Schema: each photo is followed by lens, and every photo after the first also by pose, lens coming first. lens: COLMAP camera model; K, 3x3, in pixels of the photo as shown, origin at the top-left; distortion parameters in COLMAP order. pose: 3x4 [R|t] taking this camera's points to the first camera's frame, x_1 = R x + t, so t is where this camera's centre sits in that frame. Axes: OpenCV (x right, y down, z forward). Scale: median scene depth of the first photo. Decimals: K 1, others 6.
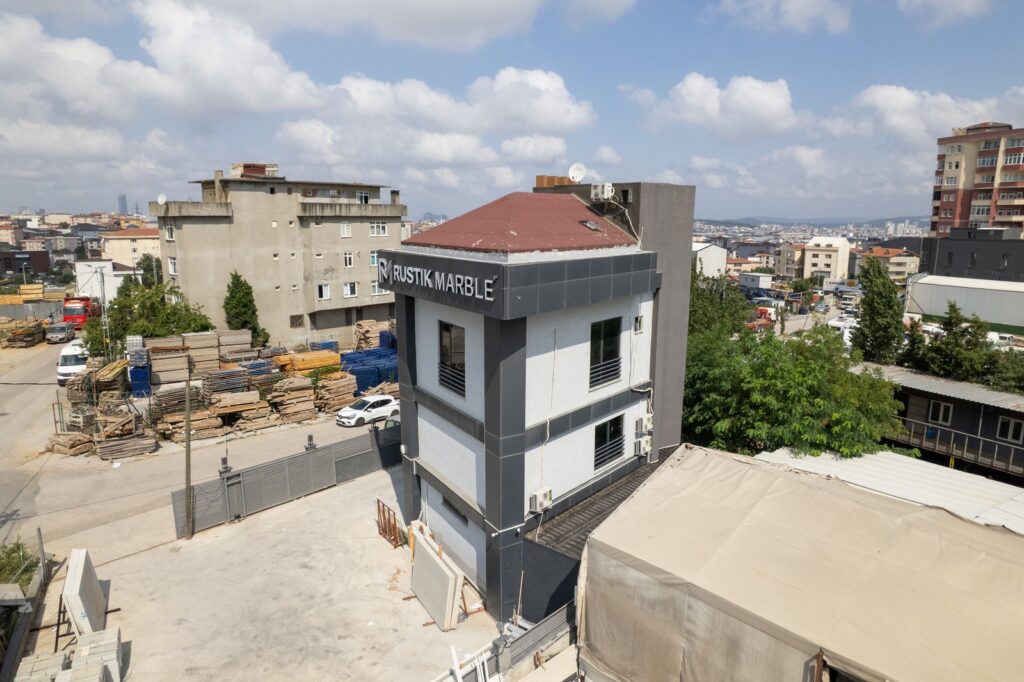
lens RADIAL K [[664.0, 0, 520.2], [0, 664.0, 348.8], [0, 0, 1]] dist [-0.044882, 0.041516]
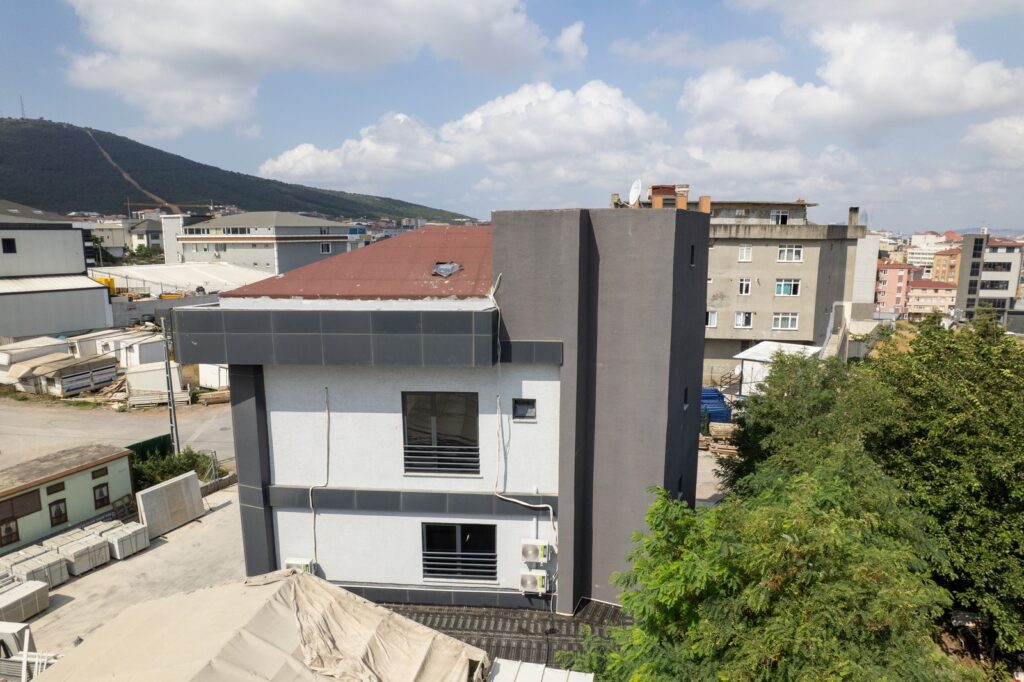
lens RADIAL K [[664.0, 0, 516.6], [0, 664.0, 342.2], [0, 0, 1]] dist [-0.044882, 0.041516]
pose [[0.576226, 0.136675, -0.805781, 0.301715], [-0.159746, 0.985736, 0.052962, -0.059152], [0.801527, 0.098202, 0.589840, 0.233877]]
